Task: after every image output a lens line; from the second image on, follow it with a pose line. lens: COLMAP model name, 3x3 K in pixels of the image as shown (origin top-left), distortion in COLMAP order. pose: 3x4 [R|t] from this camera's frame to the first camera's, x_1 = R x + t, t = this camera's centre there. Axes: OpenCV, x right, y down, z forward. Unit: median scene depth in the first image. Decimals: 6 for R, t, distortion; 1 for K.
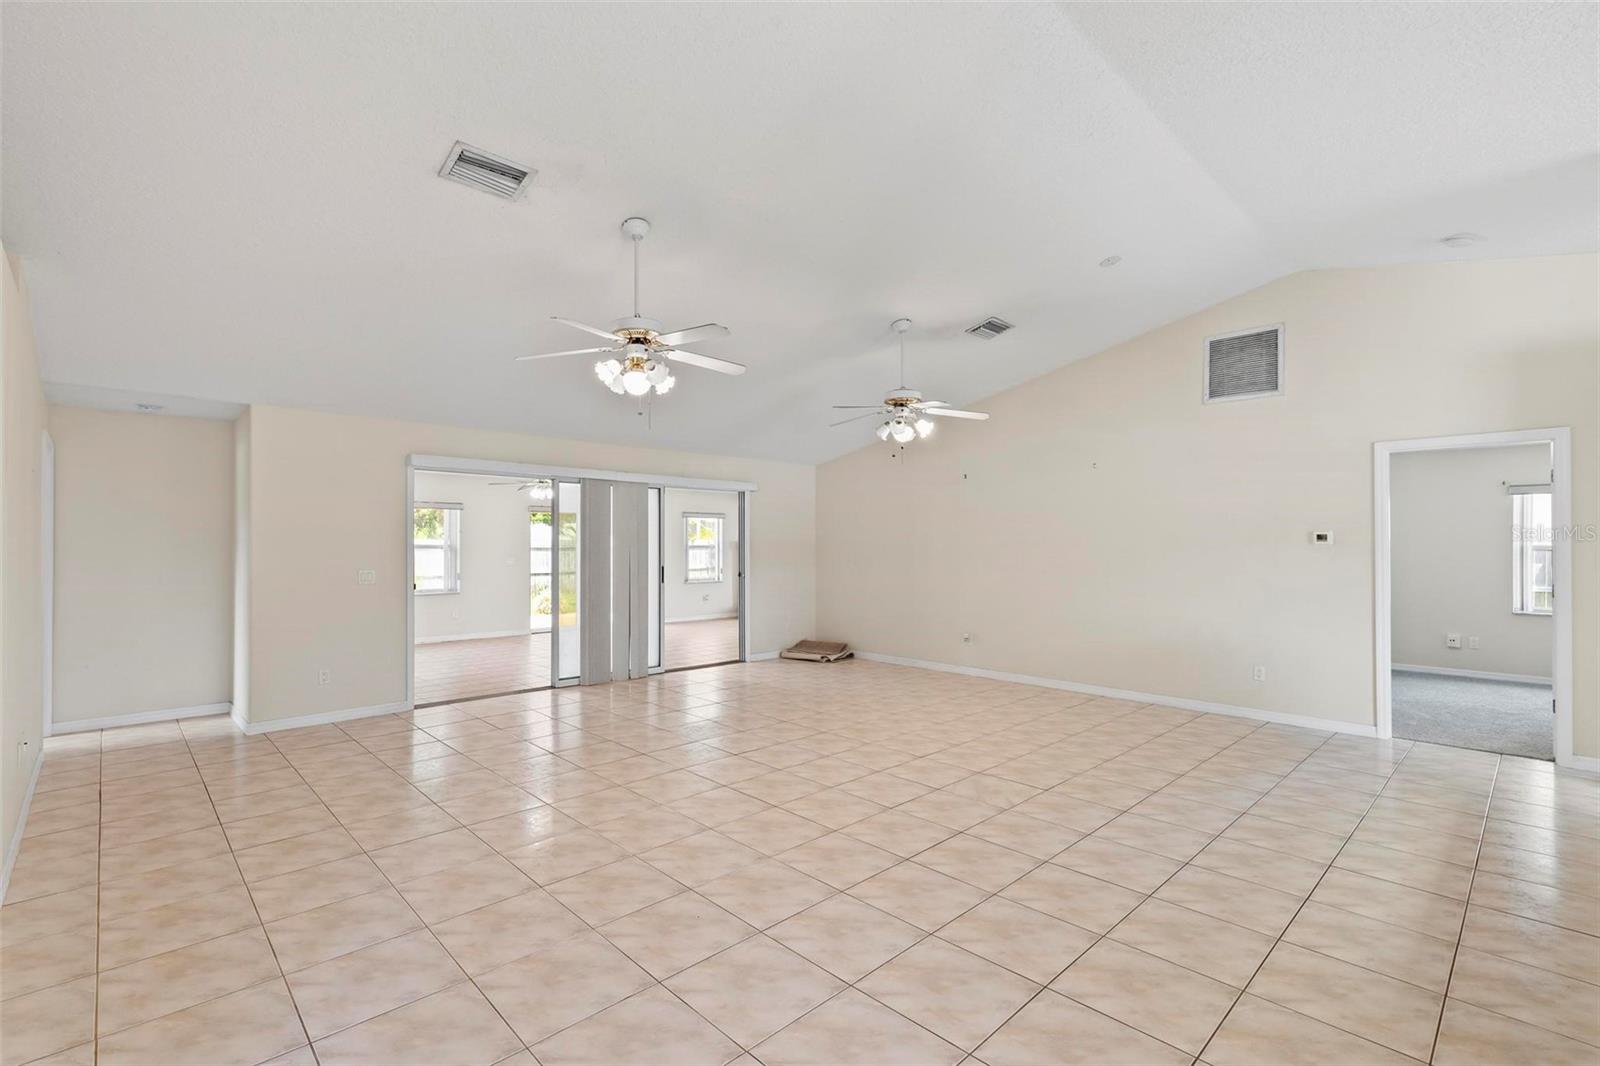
lens RADIAL K [[717.1, 0, 800.1], [0, 717.1, 534.6], [0, 0, 1]] dist [0.010411, -0.002566]
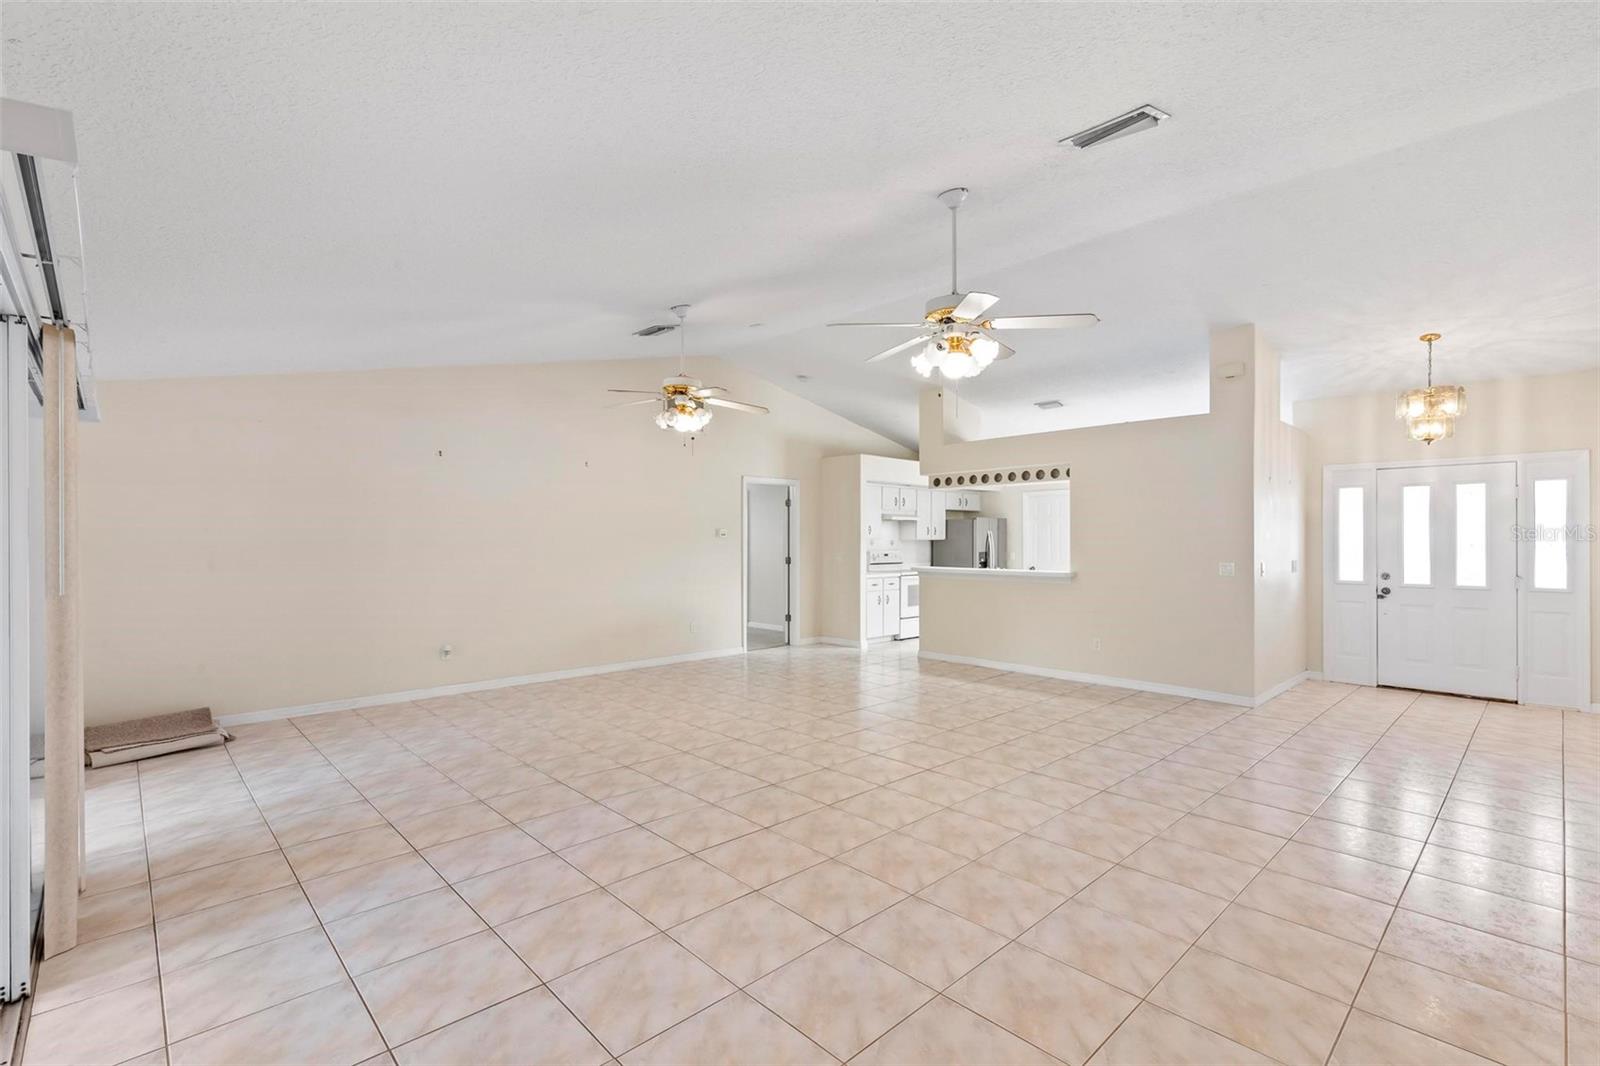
lens RADIAL K [[717.1, 0, 790.3], [0, 717.1, 526.2], [0, 0, 1]] dist [0.010411, -0.002566]
pose [[0.009989, 0.016983, 0.999806, -0.686178], [-0.017896, 0.999699, -0.016802, 0.010578], [-0.999790, -0.017725, 0.010290, 0.708408]]
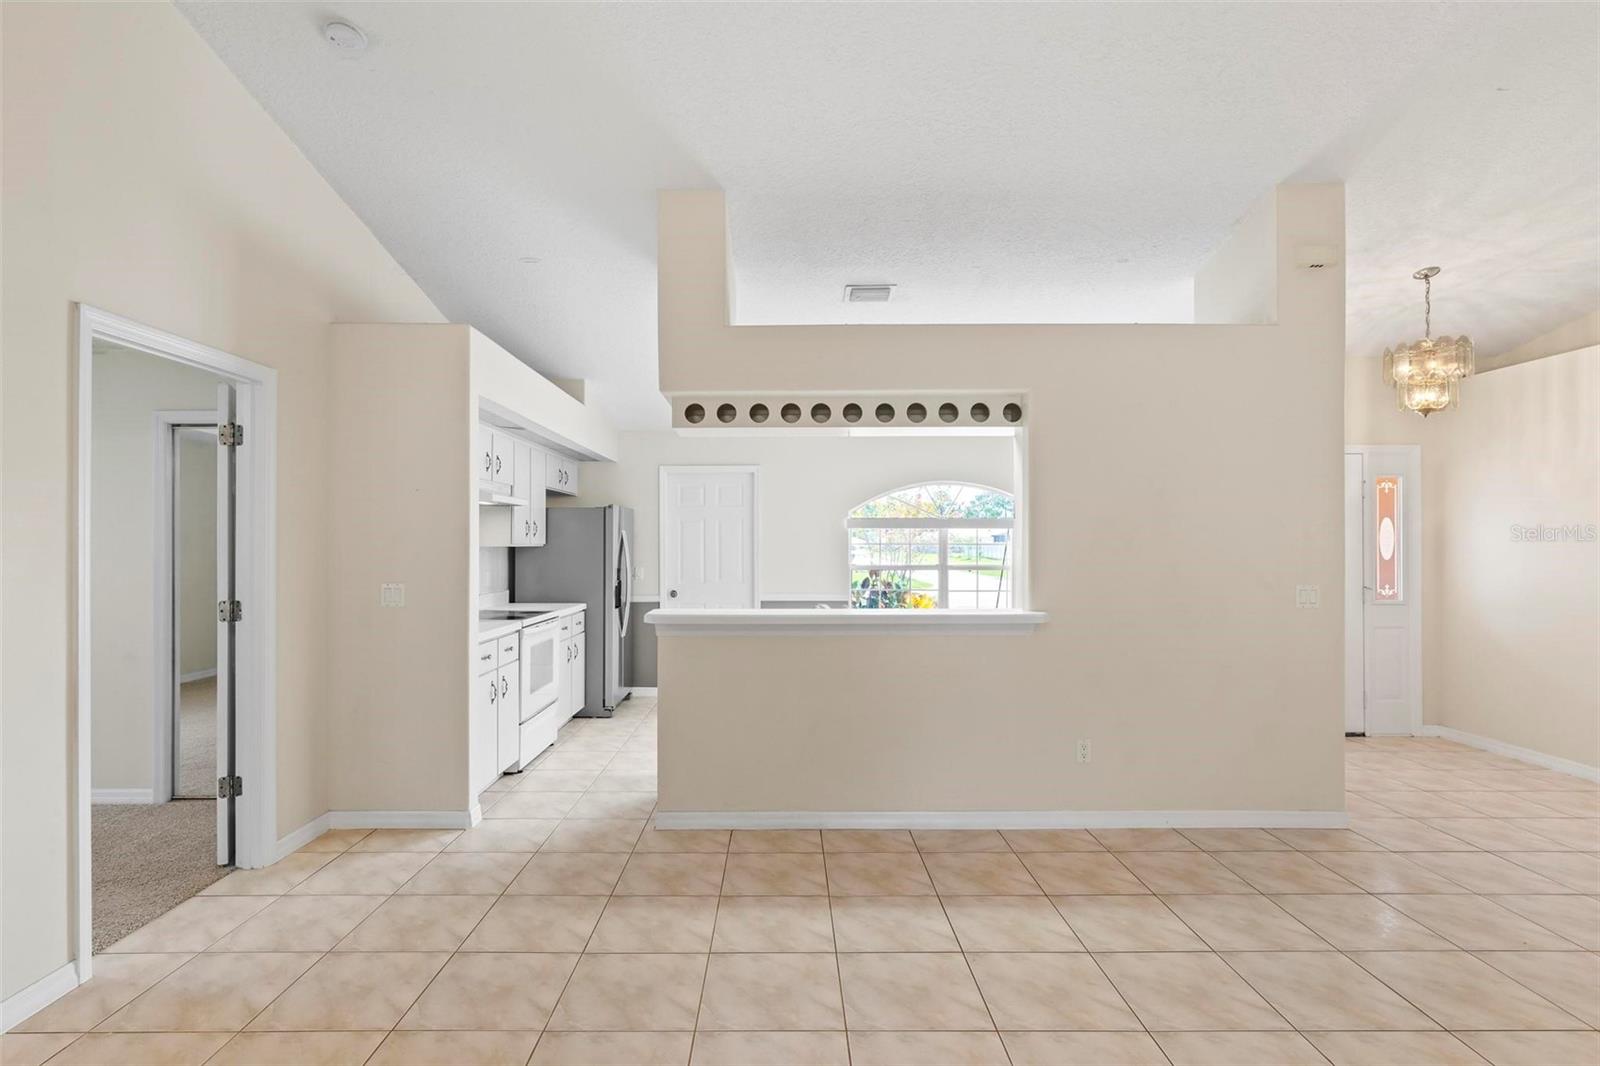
lens RADIAL K [[775.1, 0, 808.6], [0, 775.1, 545.4], [0, 0, 1]] dist [-0.010290, 0.002182]
pose [[-0.726819, -0.002117, 0.686826, 0.122224], [-0.011692, 0.999888, -0.009290, 0.012115], [-0.686730, -0.014783, -0.726762, 0.831576]]
